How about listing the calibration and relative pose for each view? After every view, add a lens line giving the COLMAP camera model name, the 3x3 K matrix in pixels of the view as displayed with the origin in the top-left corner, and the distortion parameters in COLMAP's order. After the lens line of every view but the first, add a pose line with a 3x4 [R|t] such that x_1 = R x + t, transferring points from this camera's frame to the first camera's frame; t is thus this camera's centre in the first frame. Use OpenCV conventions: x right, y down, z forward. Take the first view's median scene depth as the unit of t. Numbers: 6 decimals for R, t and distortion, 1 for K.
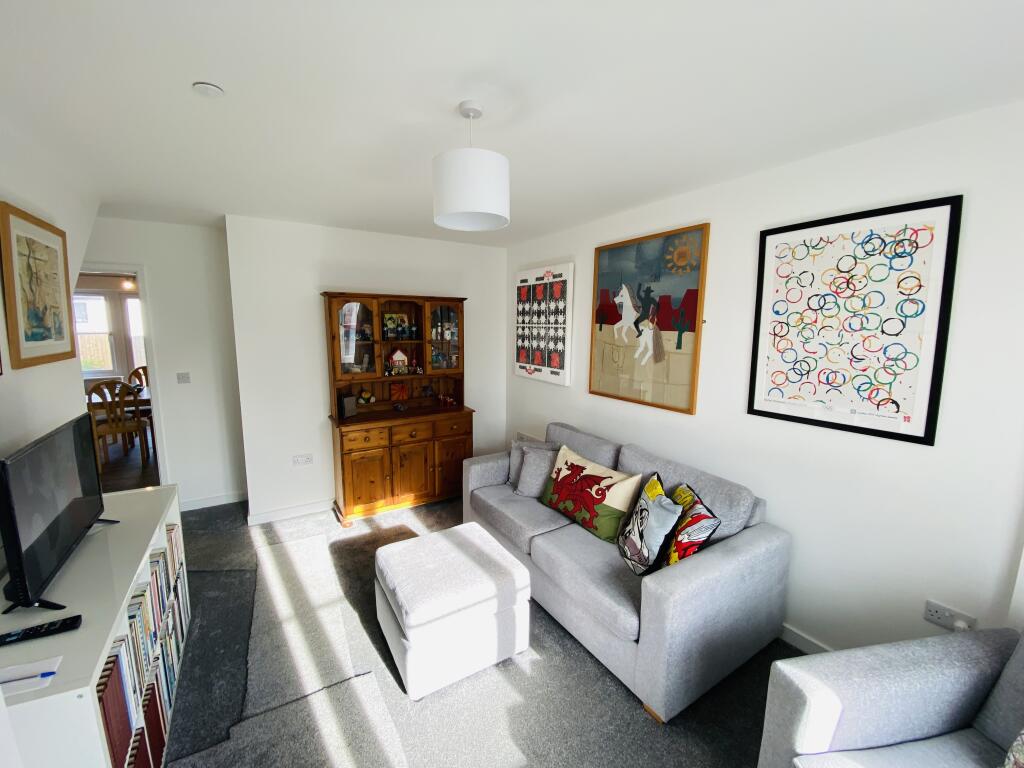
lens RADIAL K [[405.3, 0, 508.6], [0, 405.3, 385.1], [0, 0, 1]] dist [0.002056, -0.015294]
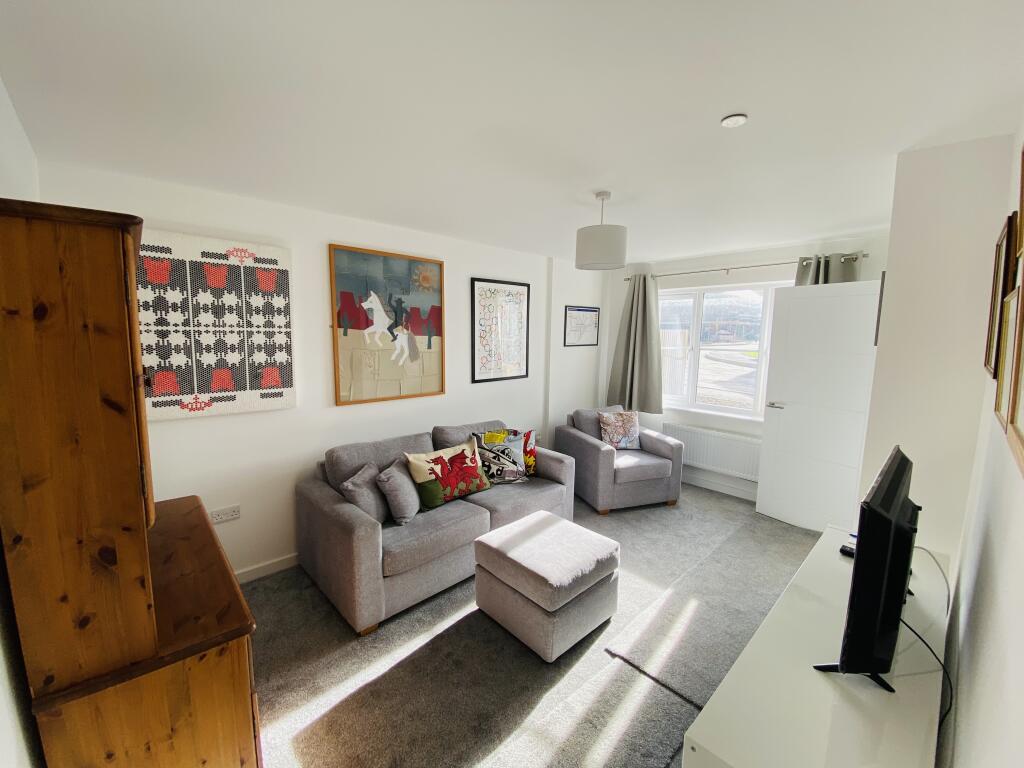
lens RADIAL K [[405.3, 0, 508.6], [0, 405.3, 385.1], [0, 0, 1]] dist [0.002056, -0.015294]
pose [[-0.213355, -0.133009, 0.967878, -0.793653], [0.126409, 0.978603, 0.162348, -0.130897], [-0.968762, 0.156987, -0.191976, 0.857258]]
